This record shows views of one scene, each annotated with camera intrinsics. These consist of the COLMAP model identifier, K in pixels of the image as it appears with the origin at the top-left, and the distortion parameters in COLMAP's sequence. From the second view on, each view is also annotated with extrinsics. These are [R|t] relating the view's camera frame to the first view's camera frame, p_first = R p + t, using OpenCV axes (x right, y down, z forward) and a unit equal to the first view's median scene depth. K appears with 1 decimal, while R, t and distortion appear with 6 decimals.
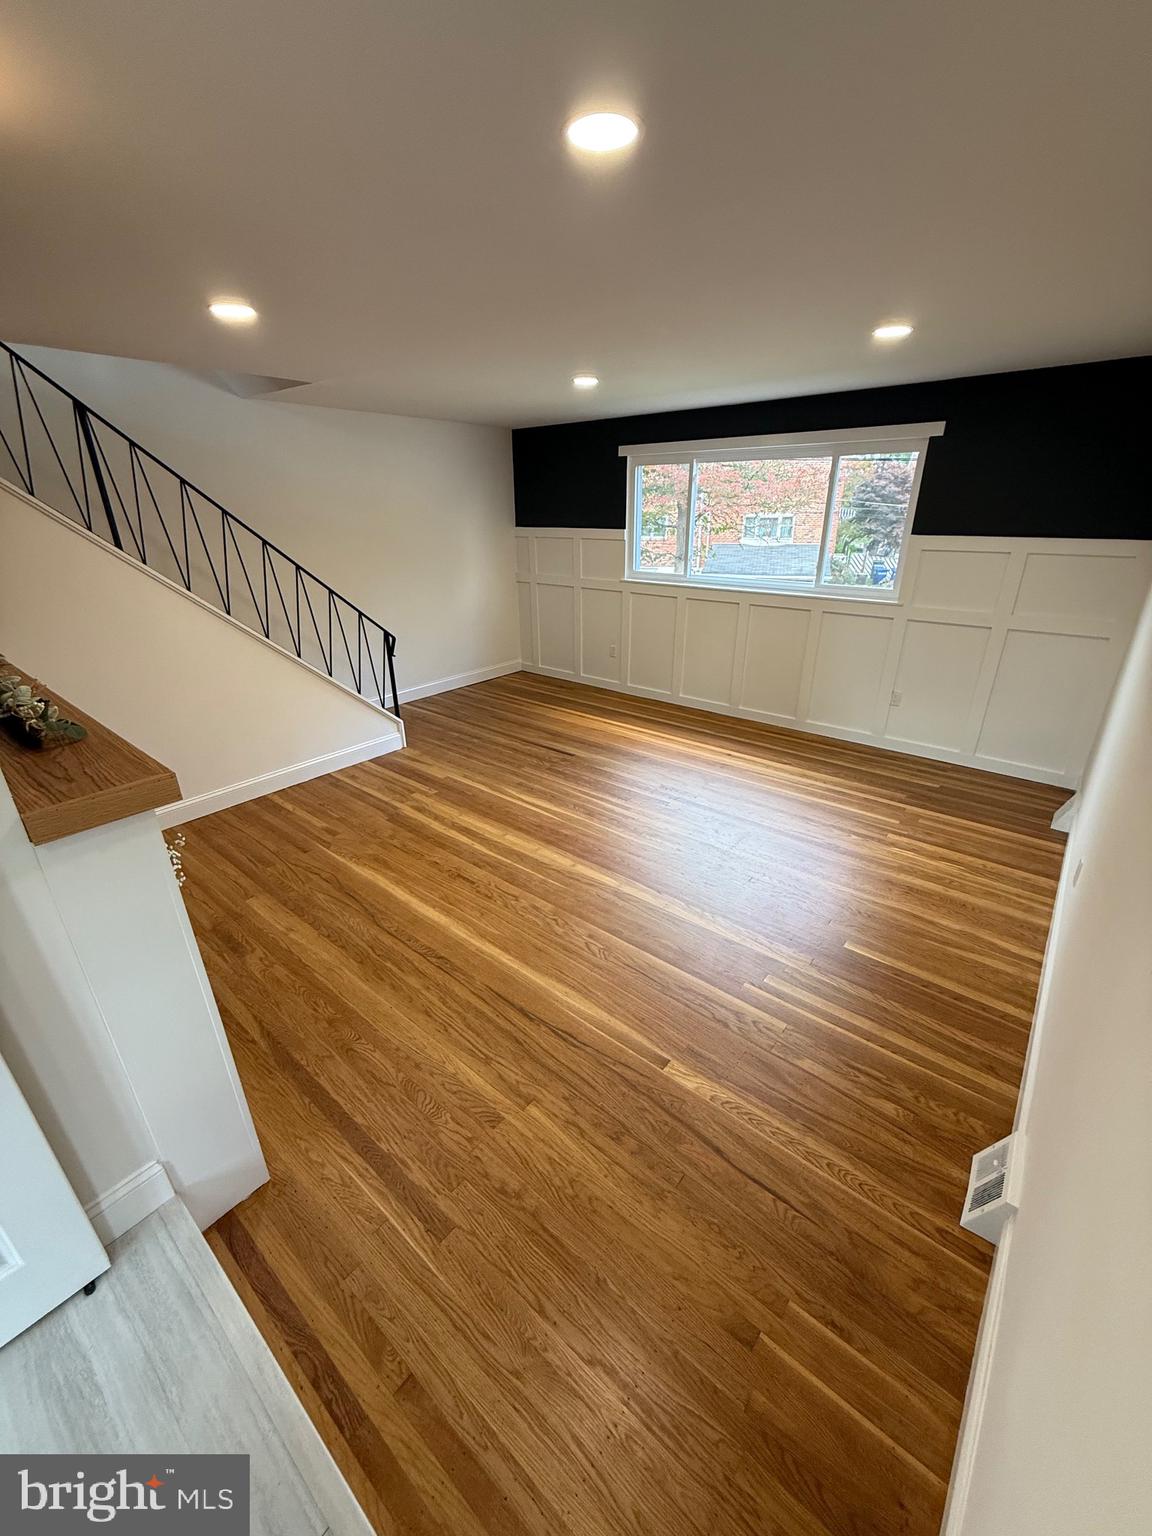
lens RADIAL K [[611.5, 0, 576.0], [0, 611.5, 768.0], [0, 0, 1]] dist [-0.007419, -0.000181]
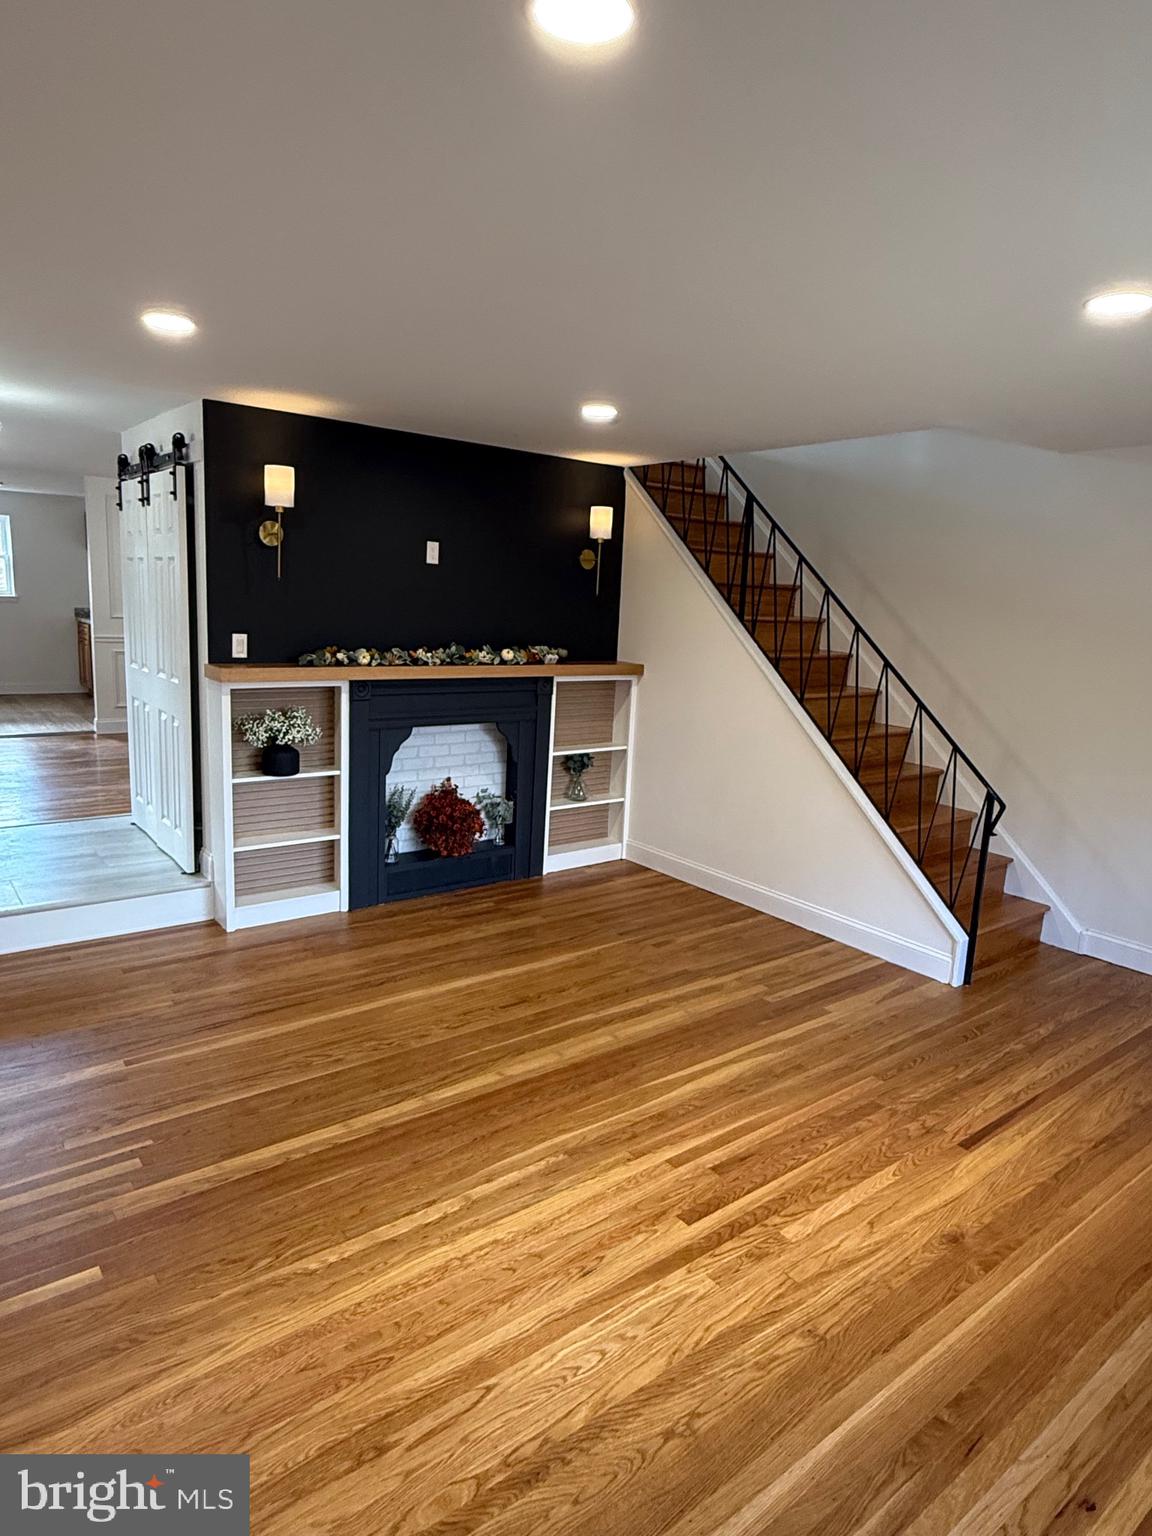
lens RADIAL K [[912.2, 0, 576.0], [0, 912.2, 768.0], [0, 0, 1]] dist [-0.000665, 0.000144]
pose [[-0.221693, 0.179967, -0.958365, 0.705586], [-0.429286, 0.864443, 0.261634, -0.343344], [0.875537, 0.469416, -0.114384, 0.840007]]
